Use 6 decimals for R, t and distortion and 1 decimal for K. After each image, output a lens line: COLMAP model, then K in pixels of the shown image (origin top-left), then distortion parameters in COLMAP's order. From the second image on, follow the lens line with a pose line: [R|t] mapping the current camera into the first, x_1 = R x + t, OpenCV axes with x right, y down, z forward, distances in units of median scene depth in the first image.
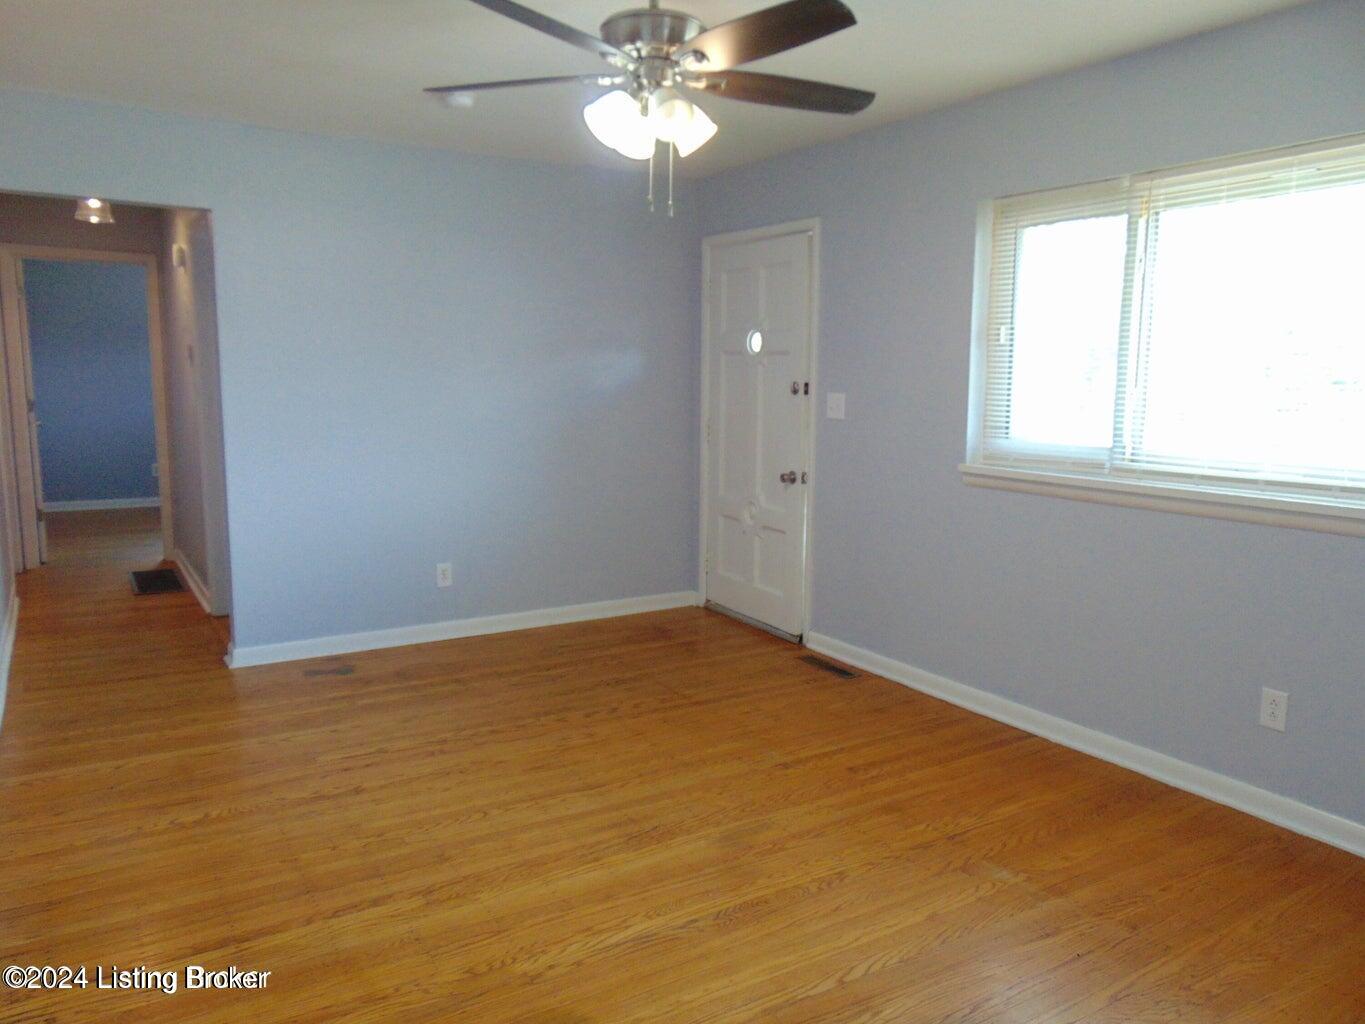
lens RADIAL K [[1028.4, 0, 682.5], [0, 1028.4, 512.0], [0, 0, 1]] dist [-0.022134, 0.044615]
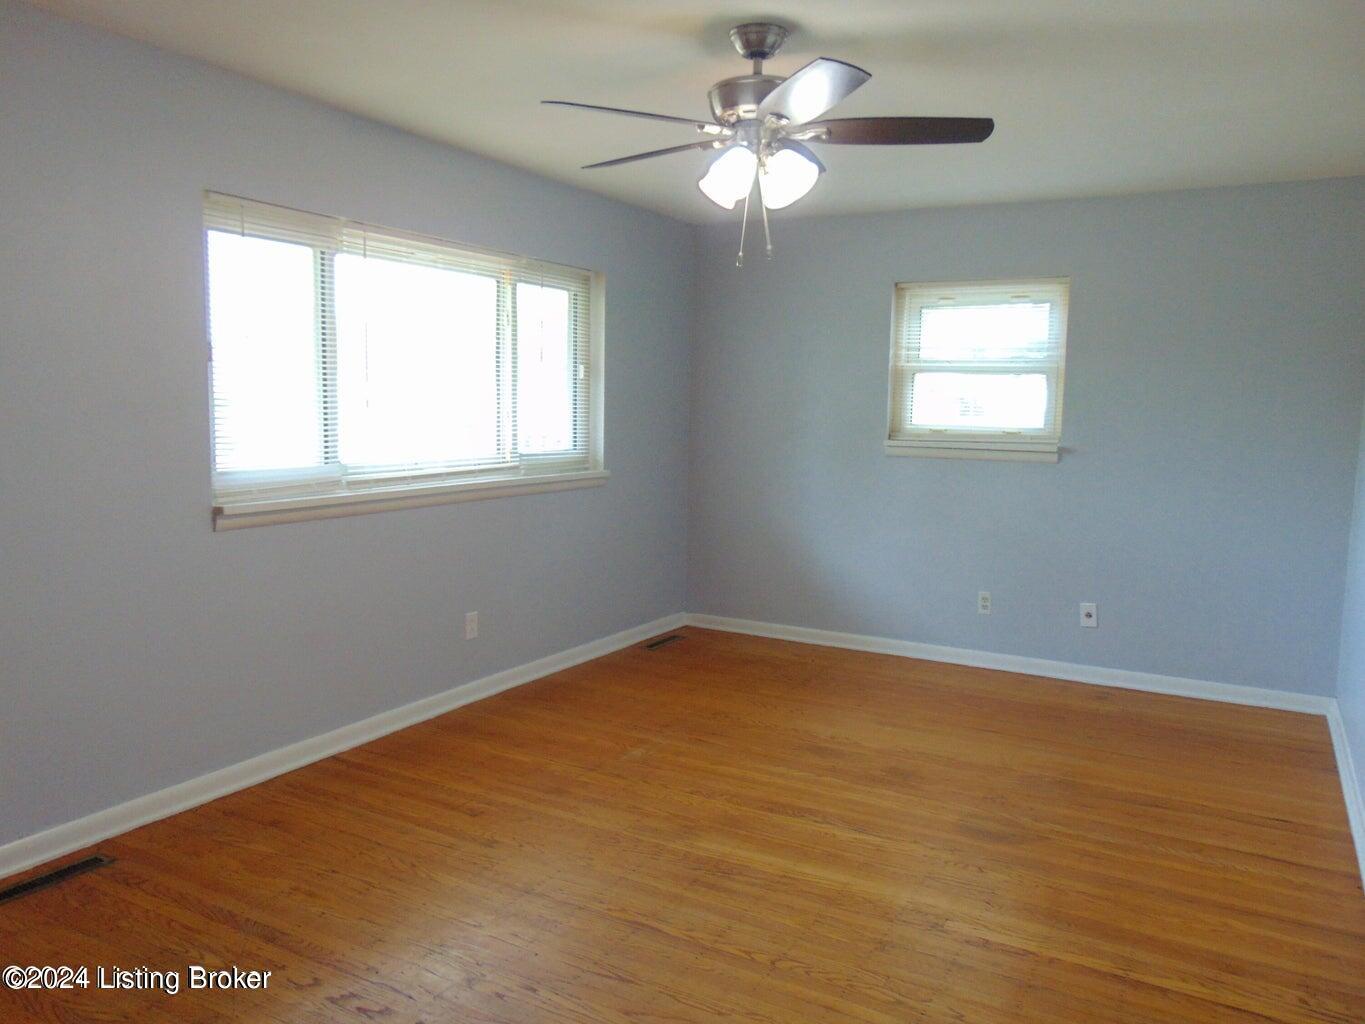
lens RADIAL K [[1028.4, 0, 682.5], [0, 1028.4, 512.0], [0, 0, 1]] dist [-0.022134, 0.044615]
pose [[-0.493348, -0.113597, 0.862382, -0.766593], [0.097179, 0.978031, 0.184424, -0.194143], [-0.864386, 0.174791, -0.471471, 1.306924]]
